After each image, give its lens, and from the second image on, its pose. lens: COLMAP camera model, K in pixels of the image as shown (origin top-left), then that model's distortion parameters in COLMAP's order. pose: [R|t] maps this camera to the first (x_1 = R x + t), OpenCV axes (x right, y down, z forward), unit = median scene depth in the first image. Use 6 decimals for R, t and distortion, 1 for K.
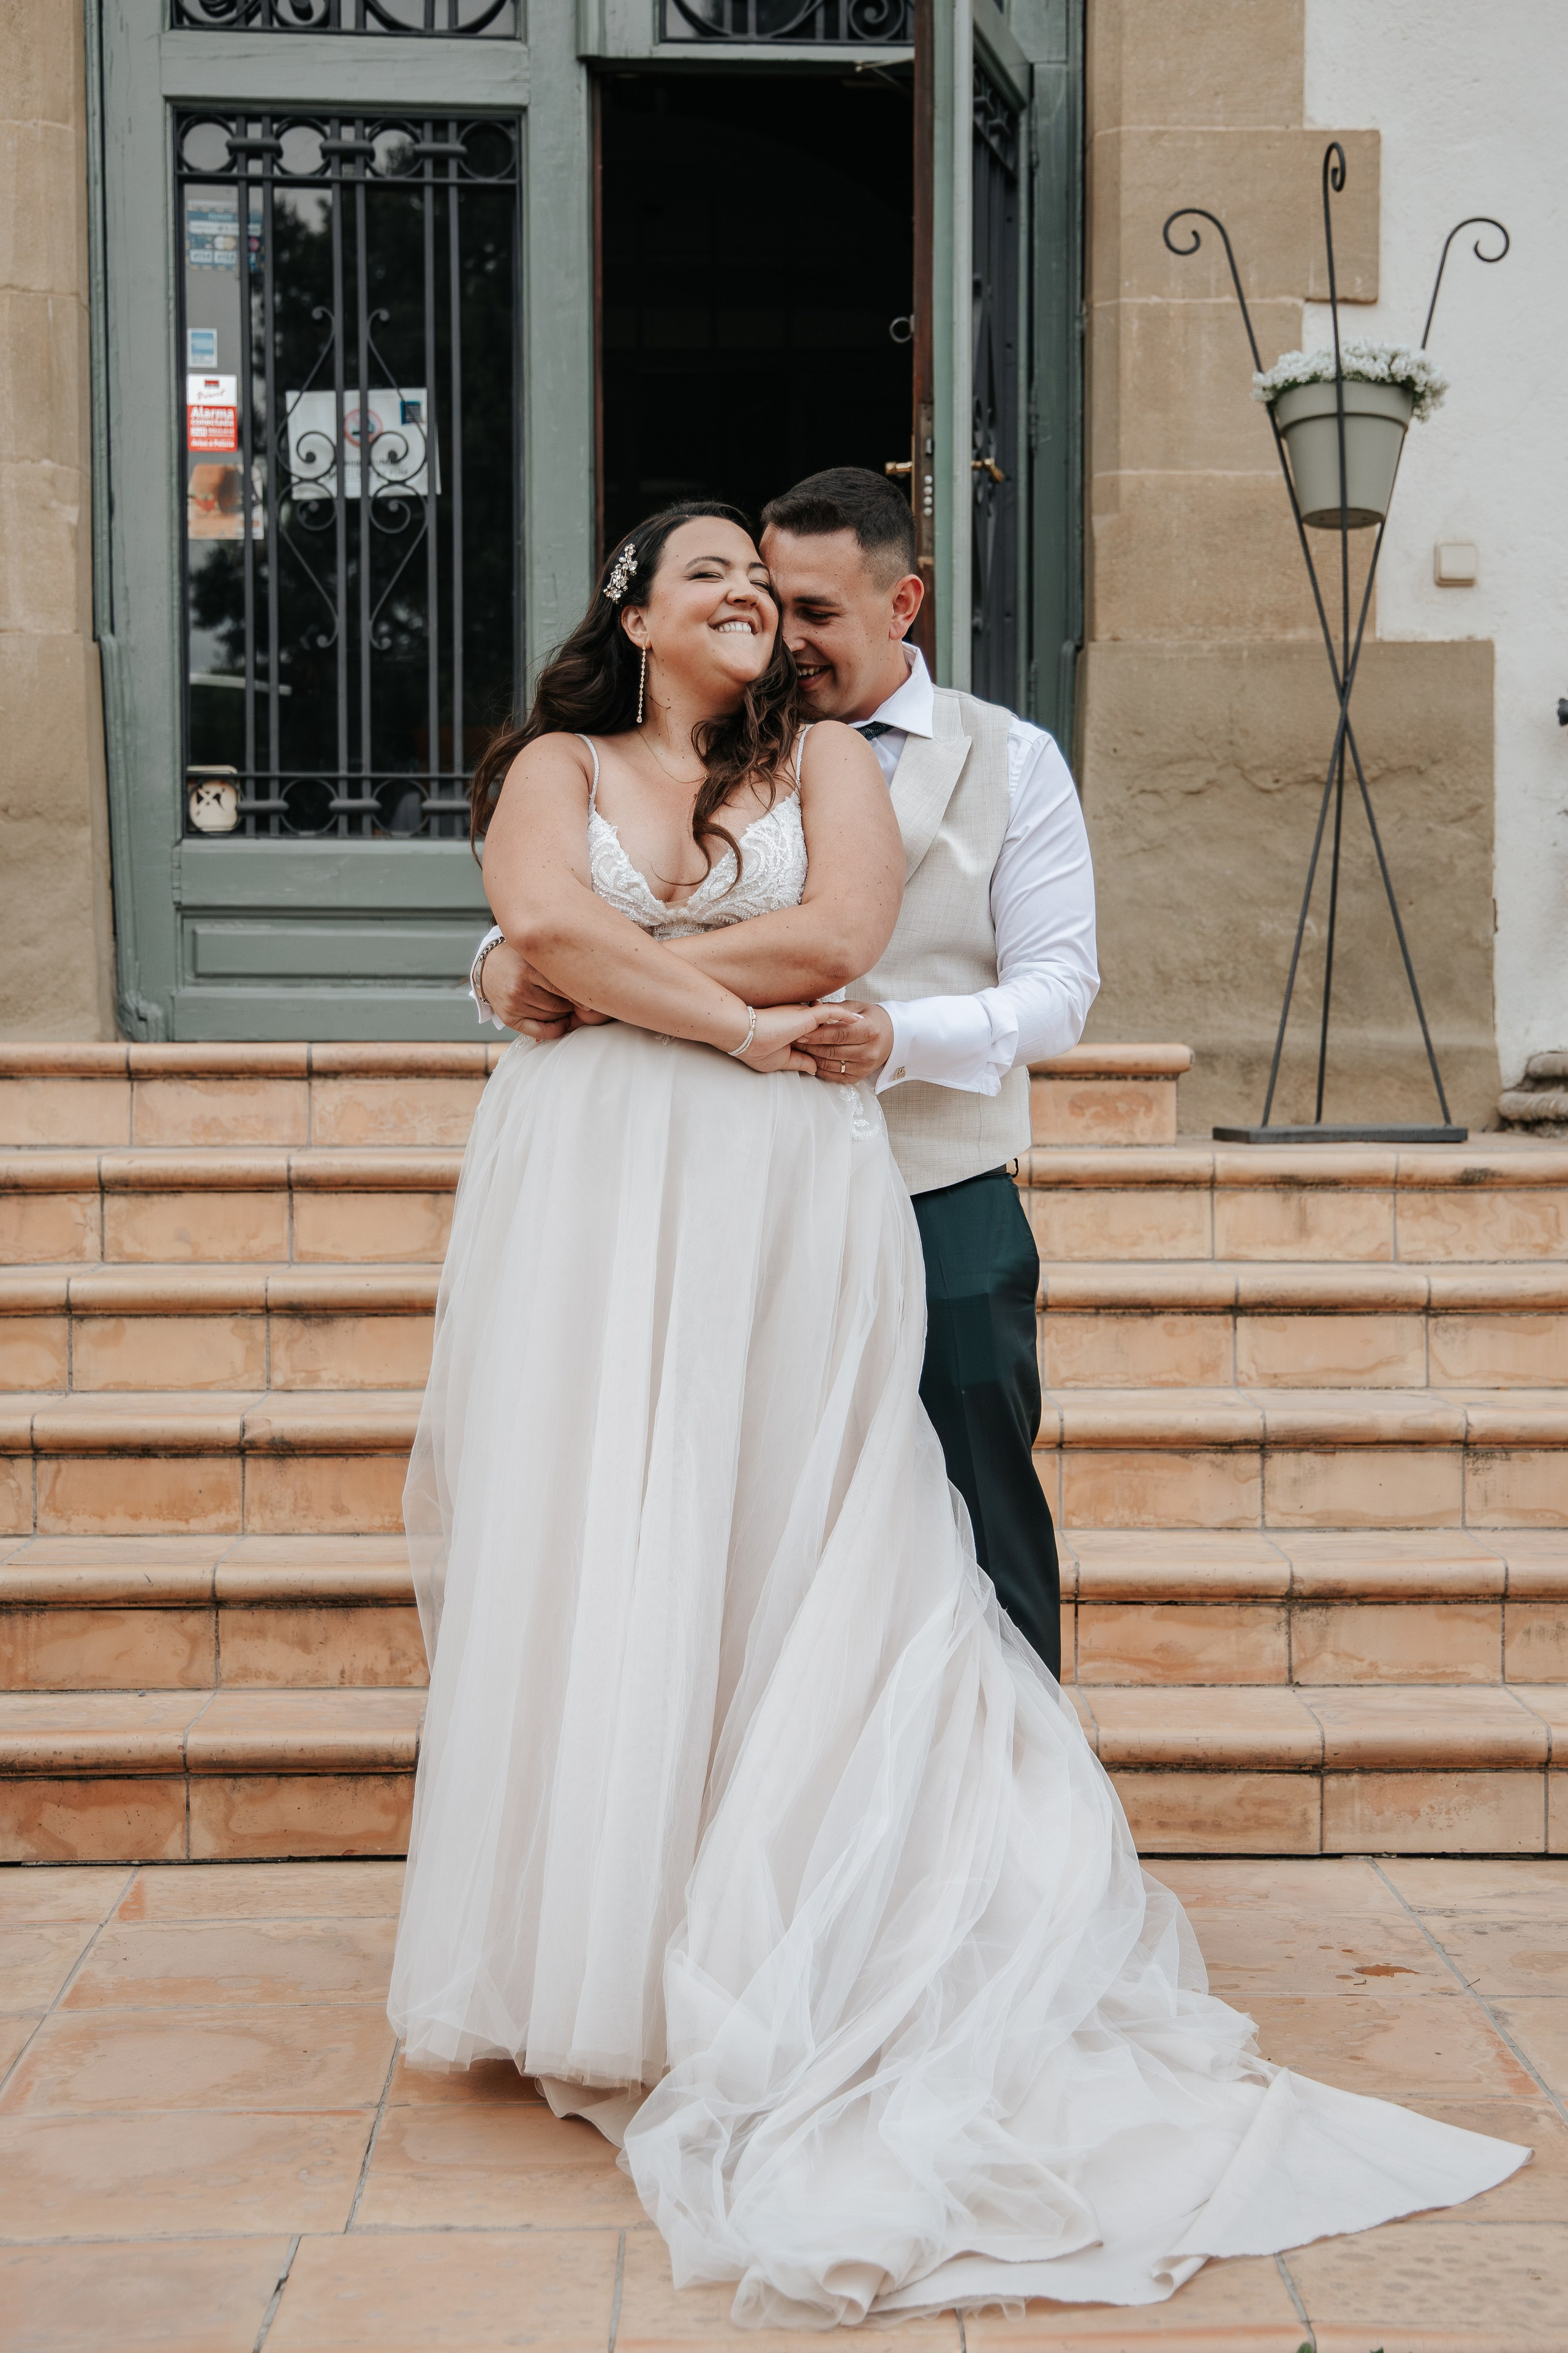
lens RADIAL K [[3957.6, 0, 835.1], [0, 3957.6, 1145.5], [0, 0, 1]] dist [0.168770, 0.000000]
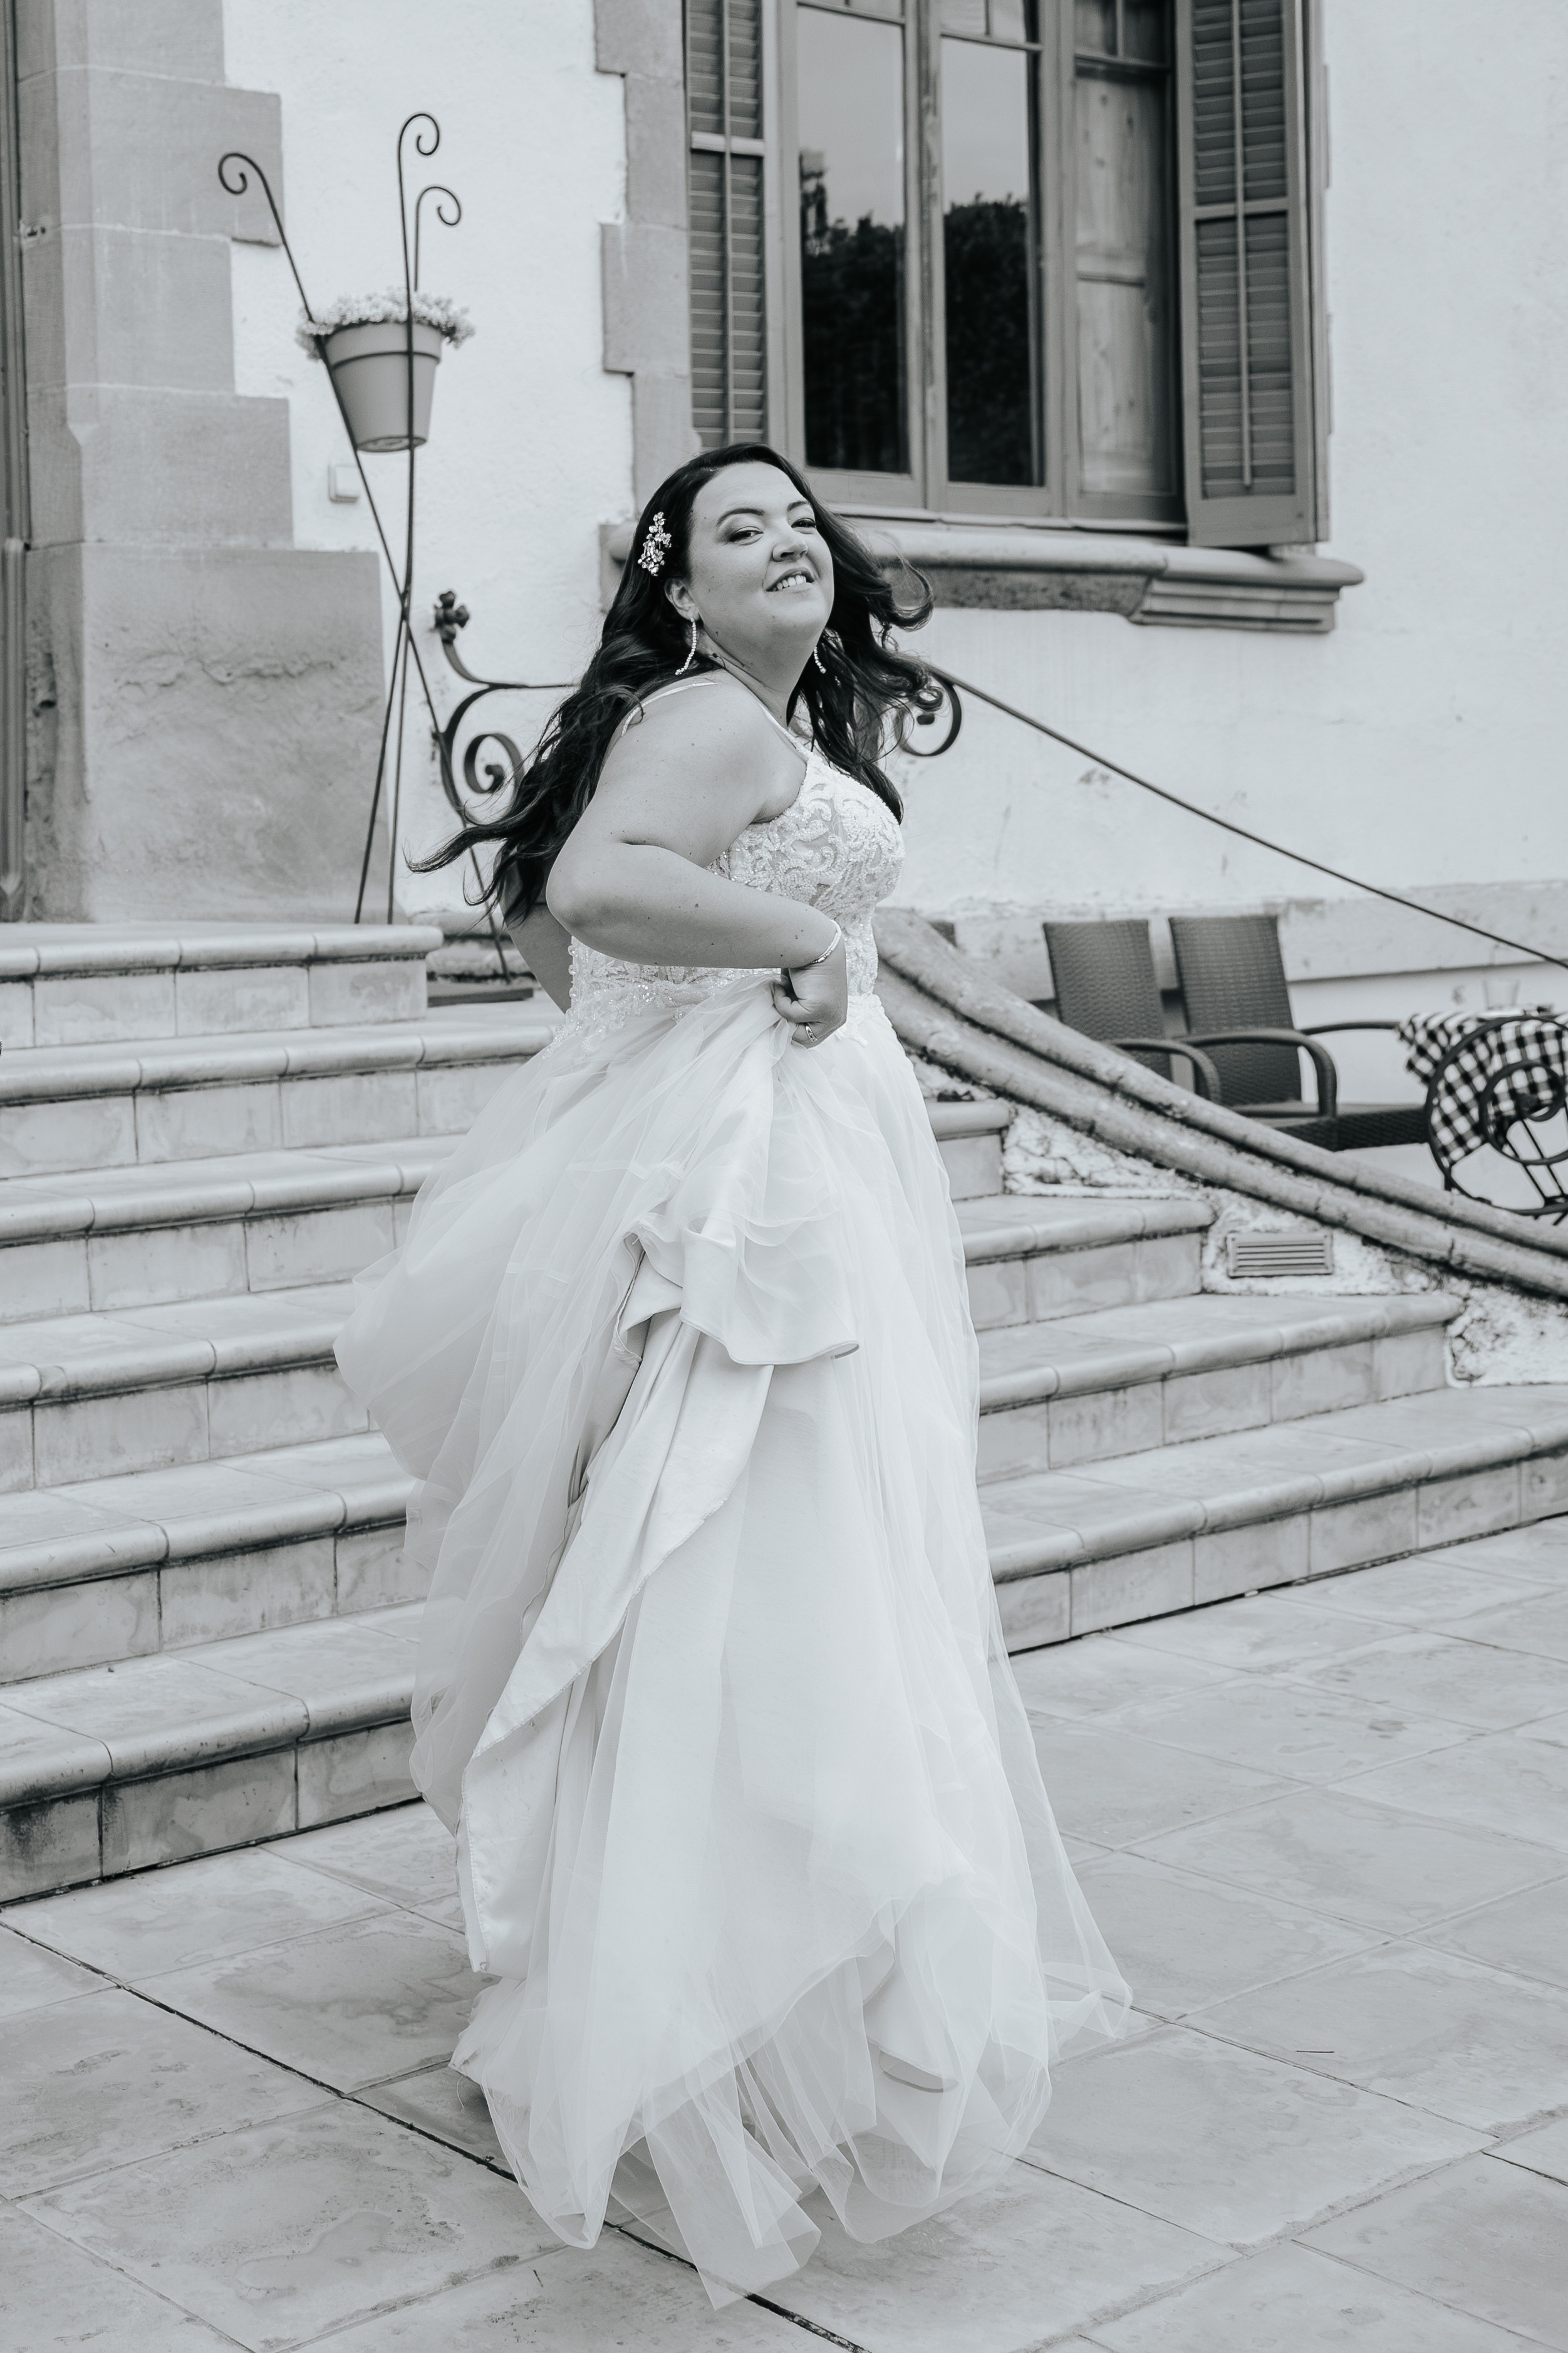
lens RADIAL K [[3431.0, 0, 362.9], [0, 3431.0, 990.2], [0, 0, 1]] dist [0.011789, 0.000000]
pose [[0.811412, -0.050714, 0.582270, -0.447952], [0.039123, 0.998707, 0.032466, -0.036741], [-0.583163, -0.003563, 0.812347, 0.225754]]
